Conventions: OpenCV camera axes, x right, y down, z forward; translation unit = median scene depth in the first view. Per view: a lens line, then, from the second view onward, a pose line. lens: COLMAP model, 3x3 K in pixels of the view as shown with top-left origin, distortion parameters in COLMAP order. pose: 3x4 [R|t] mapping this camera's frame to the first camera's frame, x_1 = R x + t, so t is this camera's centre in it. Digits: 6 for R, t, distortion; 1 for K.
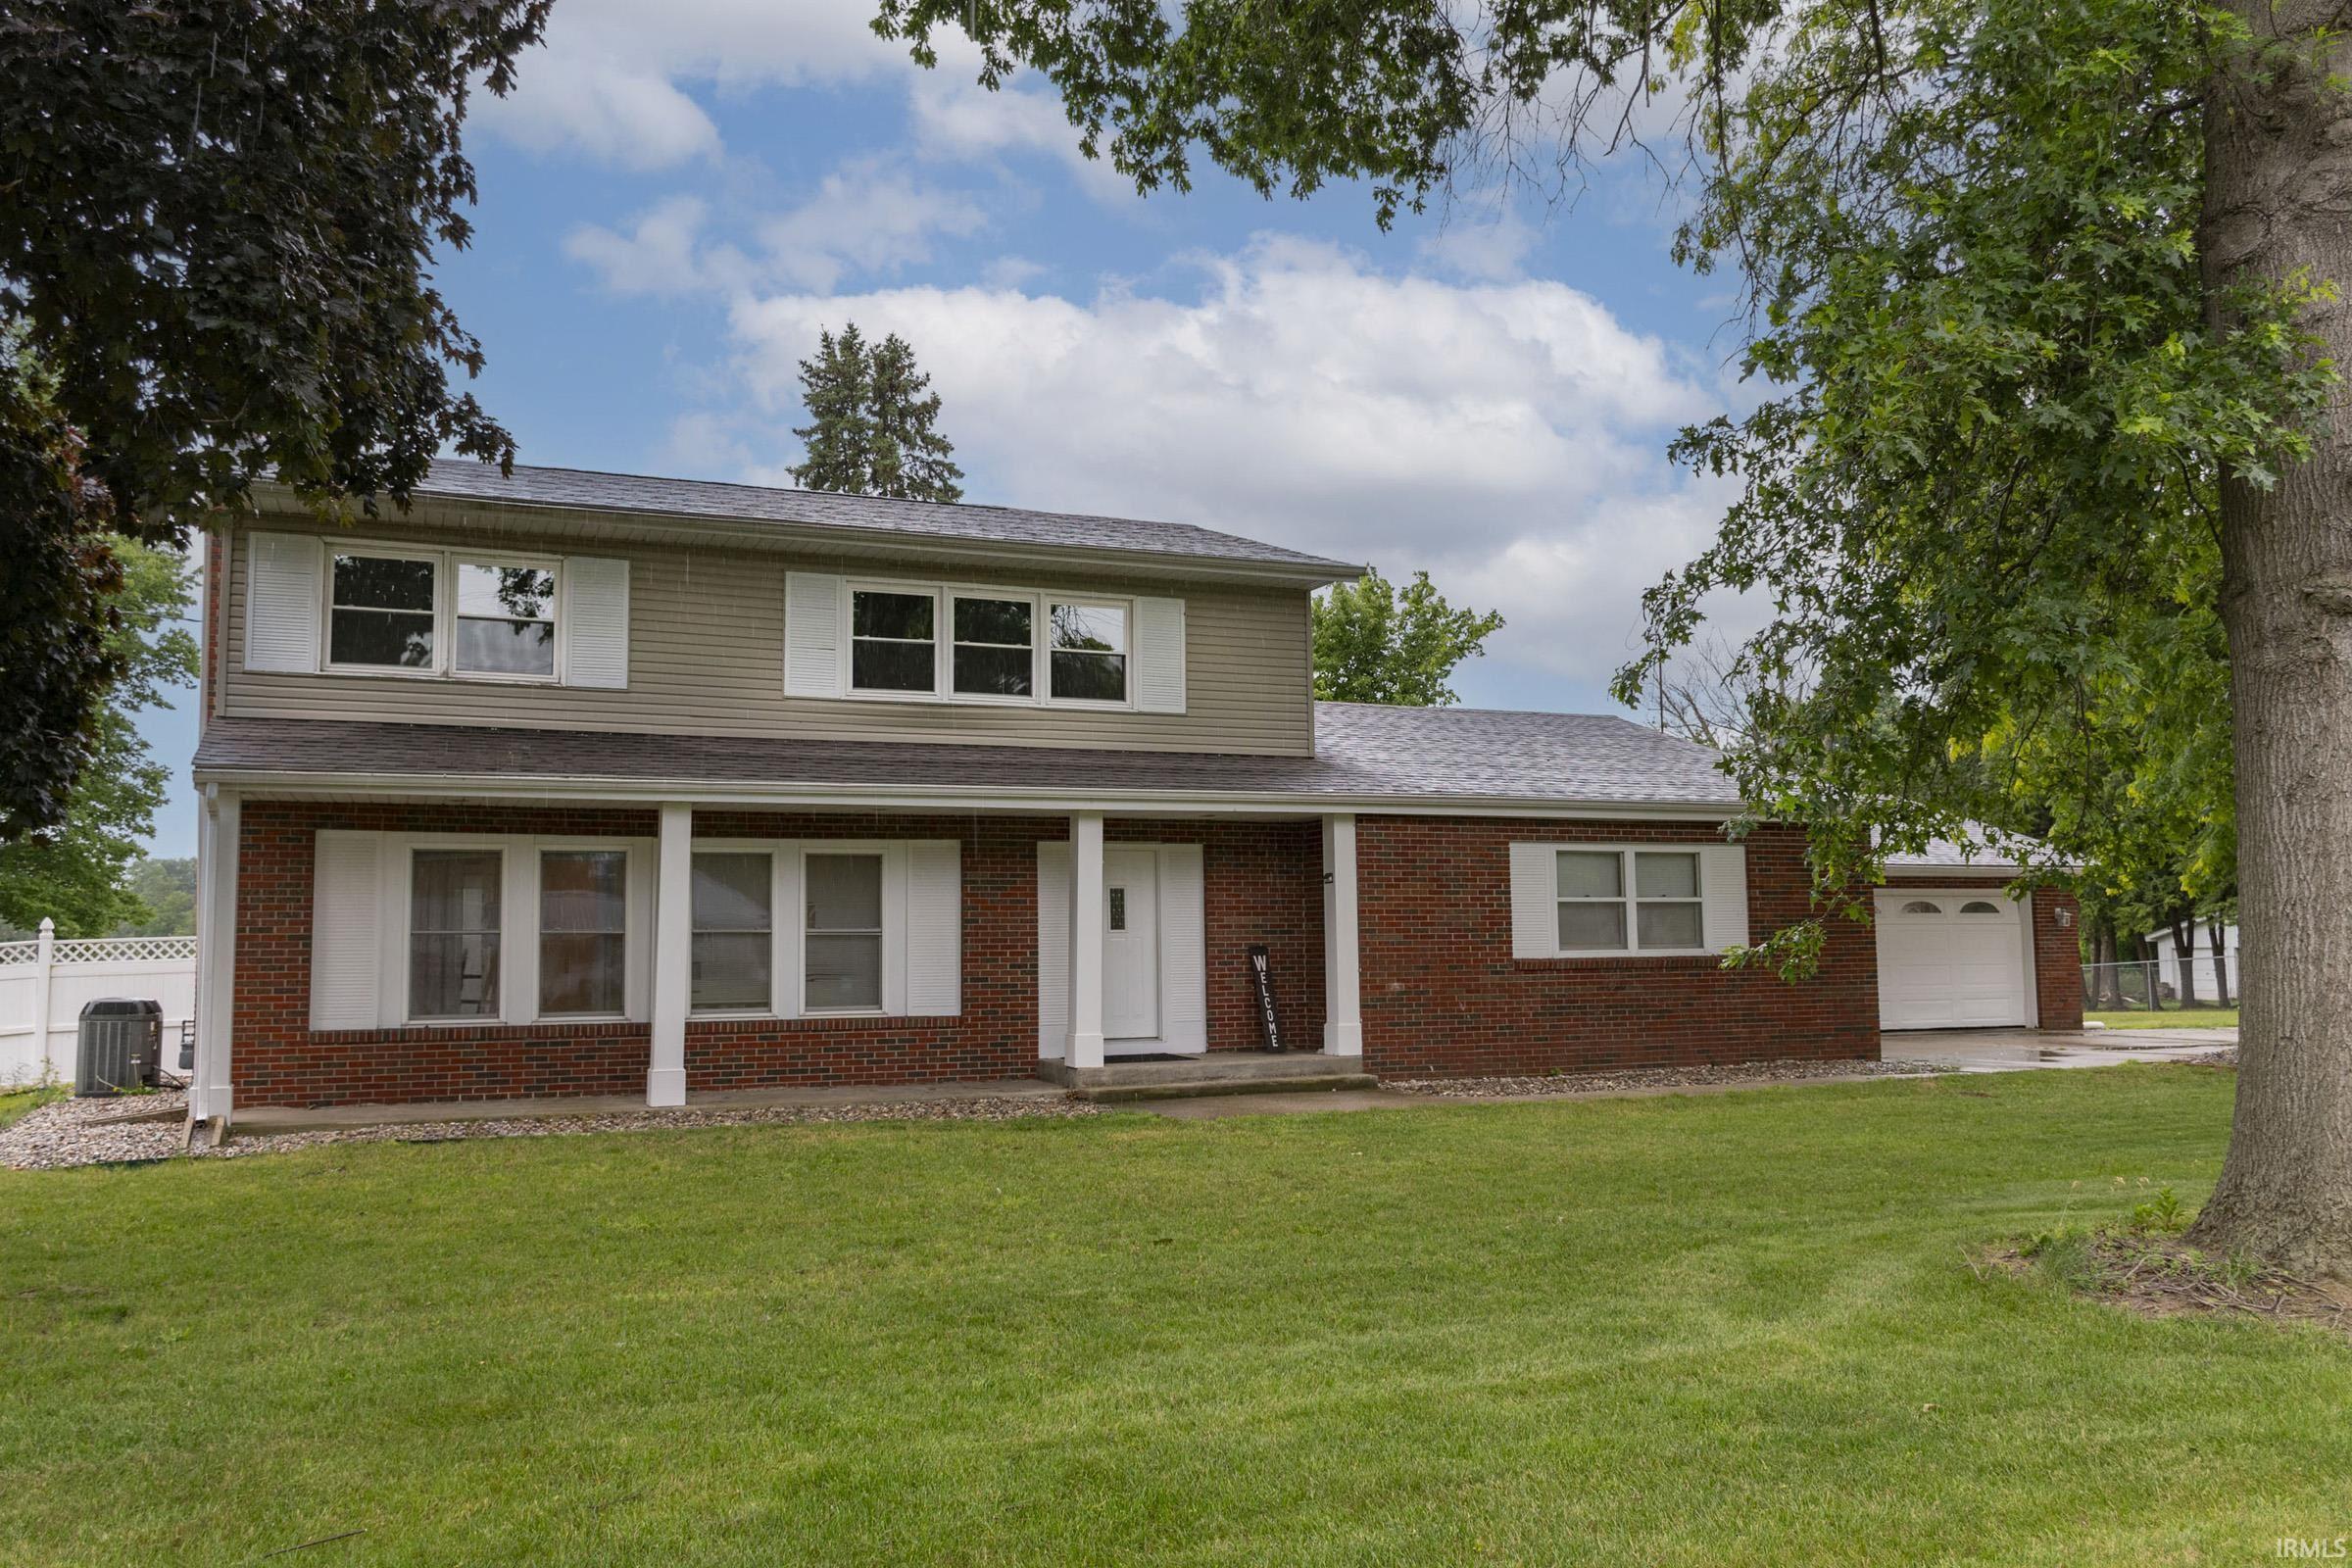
lens RADIAL K [[1830.2, 0, 1176.0], [0, 1830.2, 784.0], [0, 0, 1]] dist [0.005951, 0.010674]
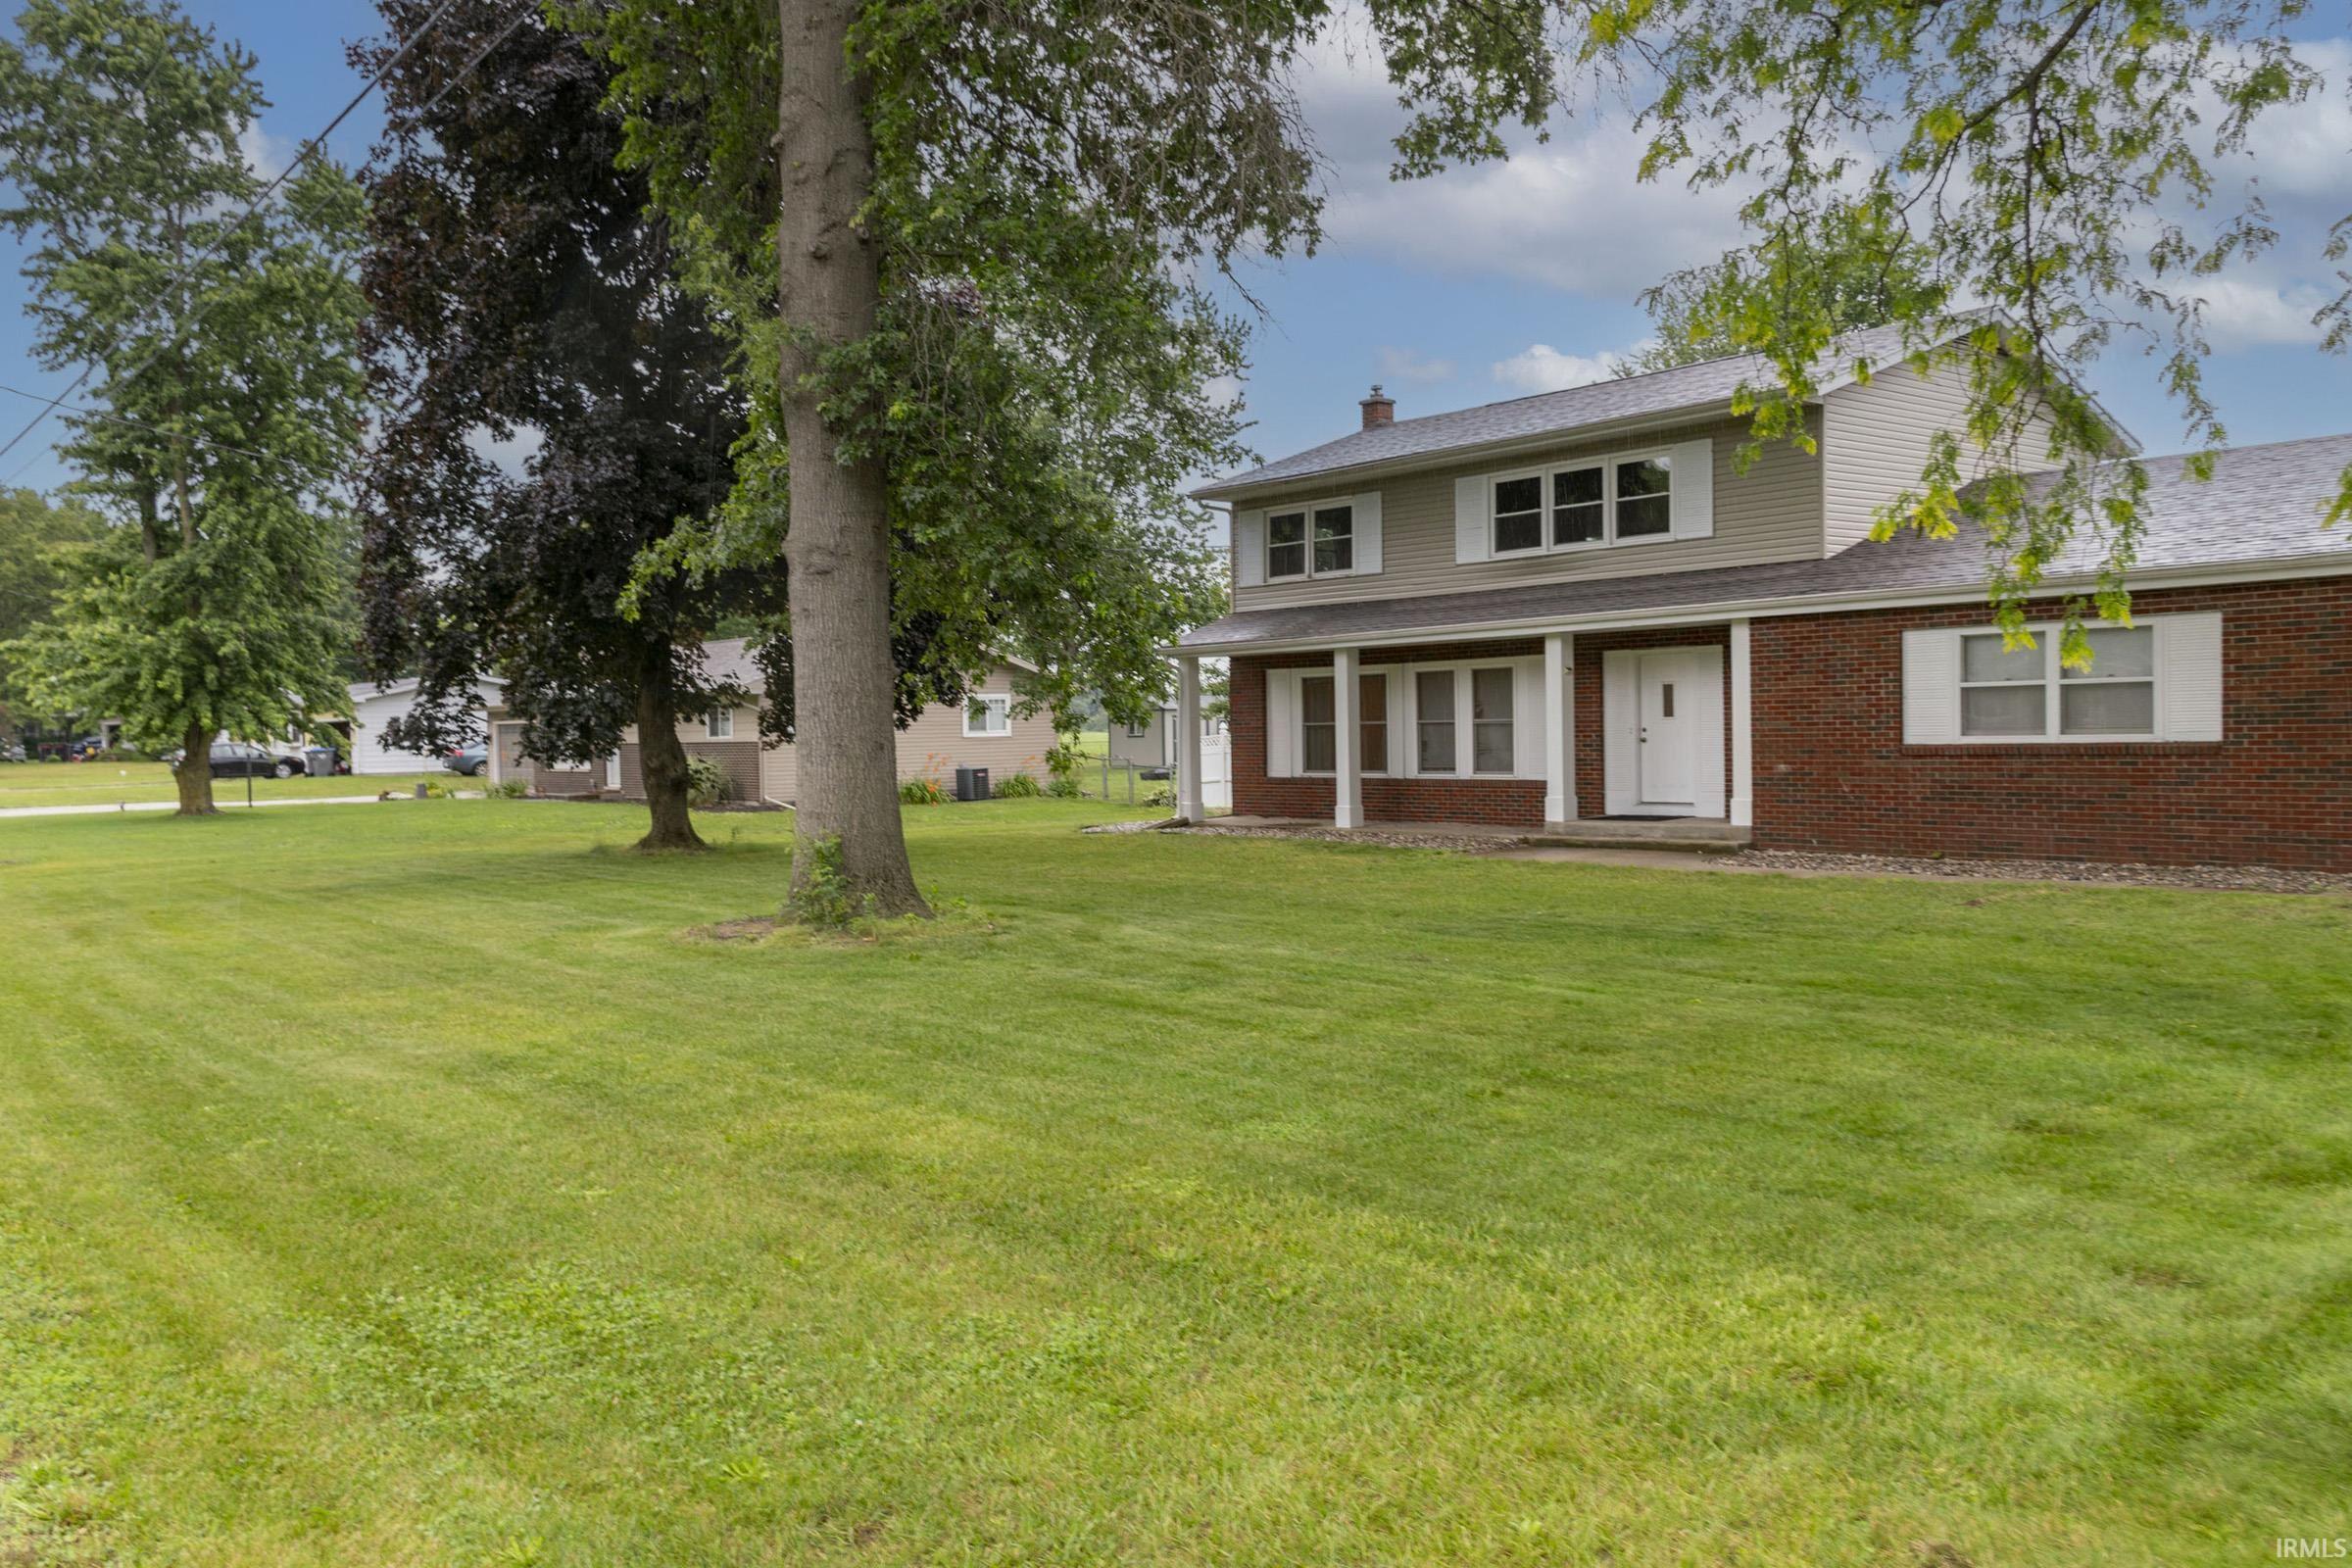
lens RADIAL K [[1830.2, 0, 1176.0], [0, 1830.2, 784.0], [0, 0, 1]] dist [0.005951, 0.010674]
pose [[0.290975, 0.032620, -0.956174, 1.078707], [0.101113, 0.992773, 0.064638, 0.009414], [0.951373, -0.115490, 0.285574, 0.317099]]
